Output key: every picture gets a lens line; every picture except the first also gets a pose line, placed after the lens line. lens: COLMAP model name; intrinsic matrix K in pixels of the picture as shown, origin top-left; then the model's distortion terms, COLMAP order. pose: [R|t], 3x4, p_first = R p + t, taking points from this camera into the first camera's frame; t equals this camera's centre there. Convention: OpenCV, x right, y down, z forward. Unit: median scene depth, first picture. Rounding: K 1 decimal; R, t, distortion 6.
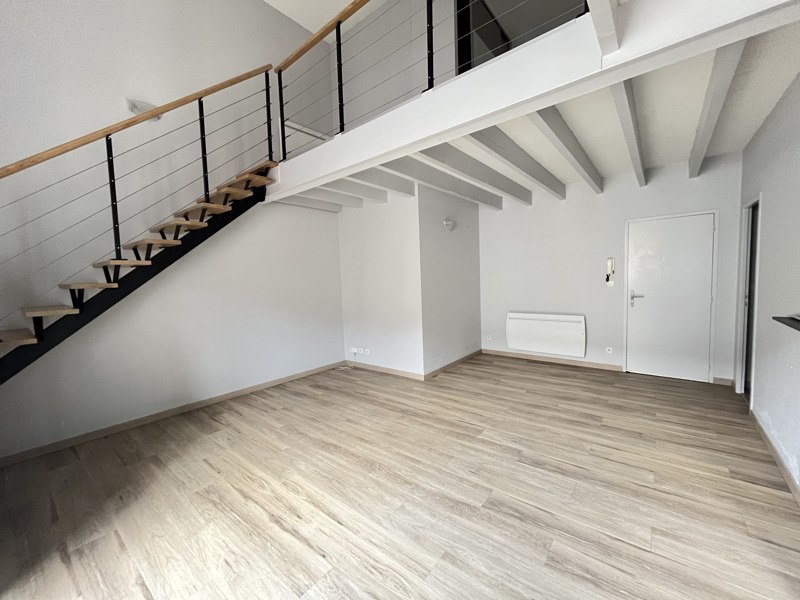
lens RADIAL K [[322.2, 0, 398.9], [0, 322.2, 300.3], [0, 0, 1]] dist [-0.001401, -0.000105]
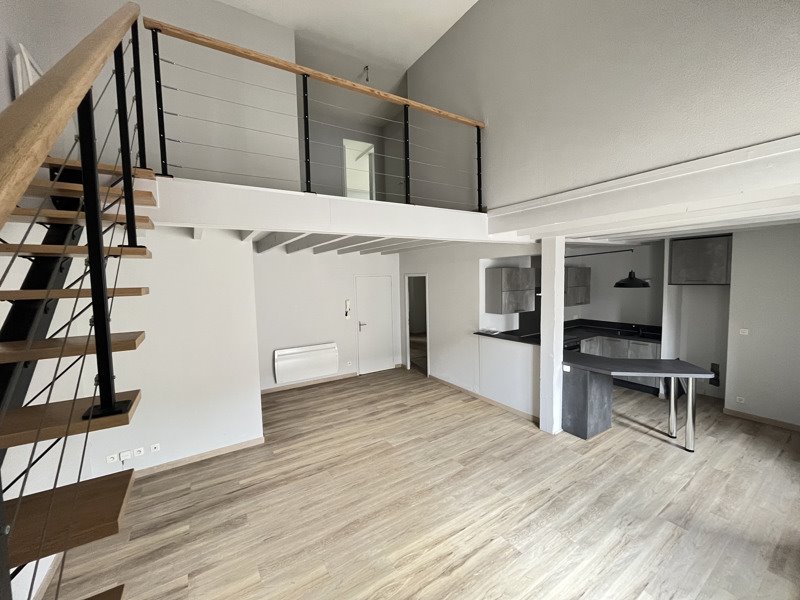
lens RADIAL K [[322.2, 0, 398.9], [0, 322.2, 300.3], [0, 0, 1]] dist [-0.001401, -0.000105]
pose [[0.317194, -0.040023, 0.947516, -0.900622], [0.083688, 0.996393, 0.014072, -0.183145], [-0.944661, 0.074832, 0.319399, 0.447038]]
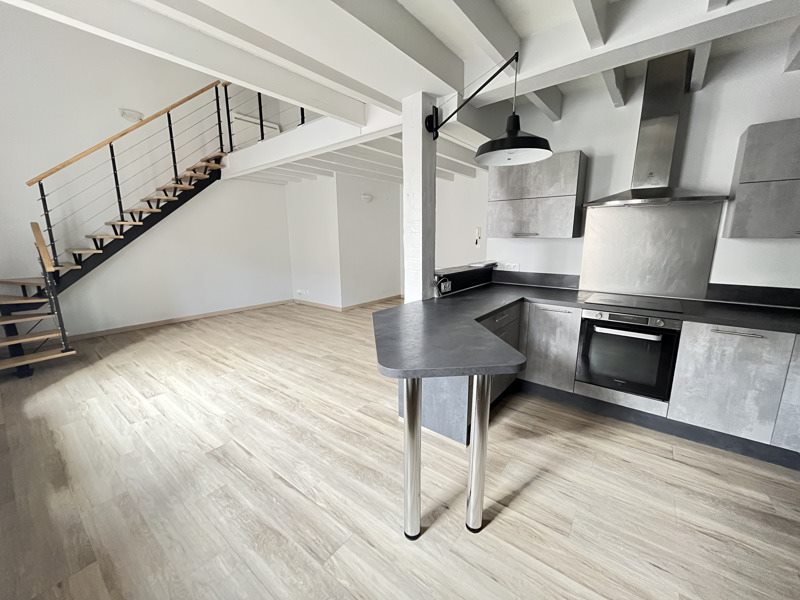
lens RADIAL K [[322.2, 0, 398.9], [0, 322.2, 300.3], [0, 0, 1]] dist [-0.001401, -0.000105]
pose [[0.999575, 0.027510, 0.009609, 0.438091], [-0.028467, 0.992336, 0.120248, 0.030773], [-0.006228, -0.120470, 0.992697, -0.564184]]
